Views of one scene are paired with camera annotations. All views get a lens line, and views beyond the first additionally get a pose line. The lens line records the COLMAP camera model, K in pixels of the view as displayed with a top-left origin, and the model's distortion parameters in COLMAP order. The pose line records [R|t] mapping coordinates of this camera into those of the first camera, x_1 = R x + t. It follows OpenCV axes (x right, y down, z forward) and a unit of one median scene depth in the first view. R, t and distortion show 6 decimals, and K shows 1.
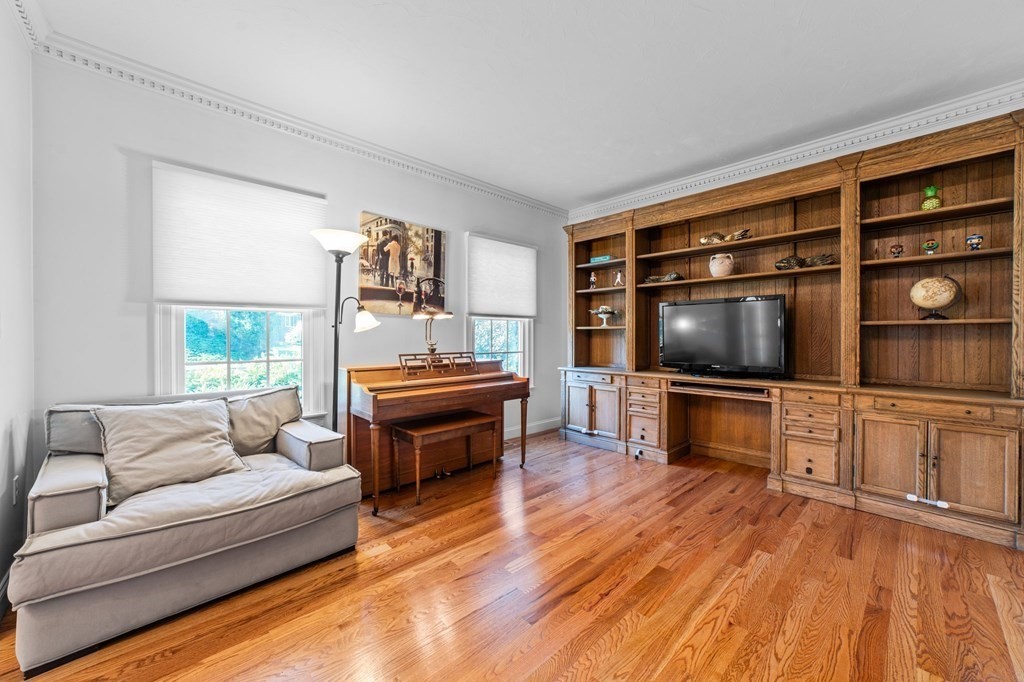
lens RADIAL K [[397.1, 0, 508.6], [0, 397.1, 341.7], [0, 0, 1]] dist [-0.021507, 0.007418]
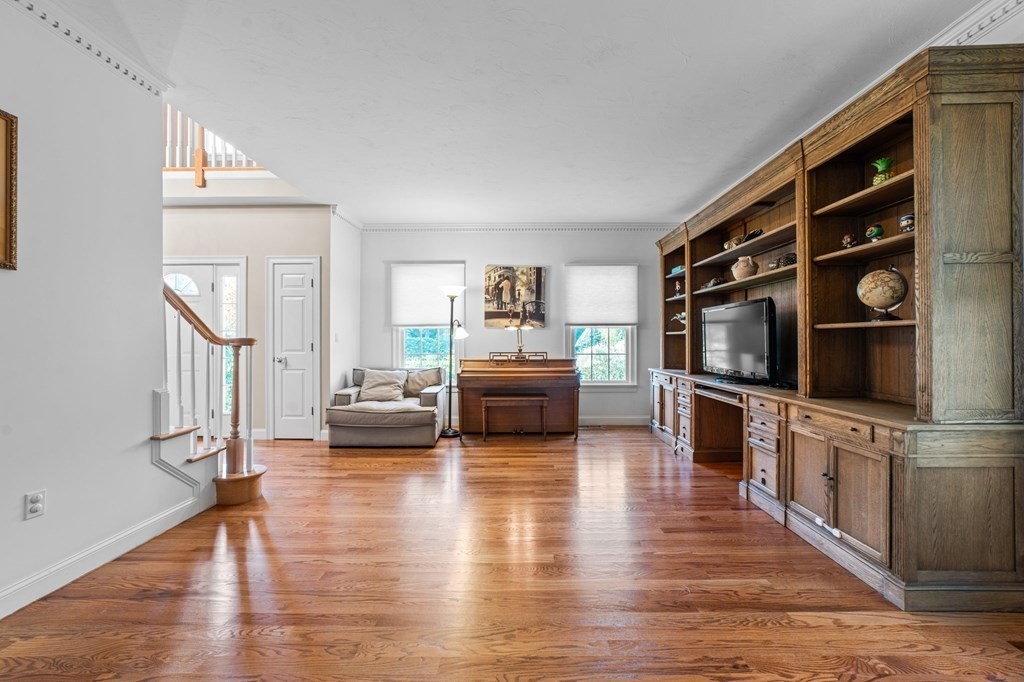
lens RADIAL K [[397.1, 0, 508.6], [0, 397.1, 341.7], [0, 0, 1]] dist [-0.021507, 0.007418]
pose [[0.708005, 0.000580, -0.706207, 0.837761], [-0.007338, 0.999952, -0.006536, -0.001151], [0.706169, 0.009809, 0.707975, -0.101691]]
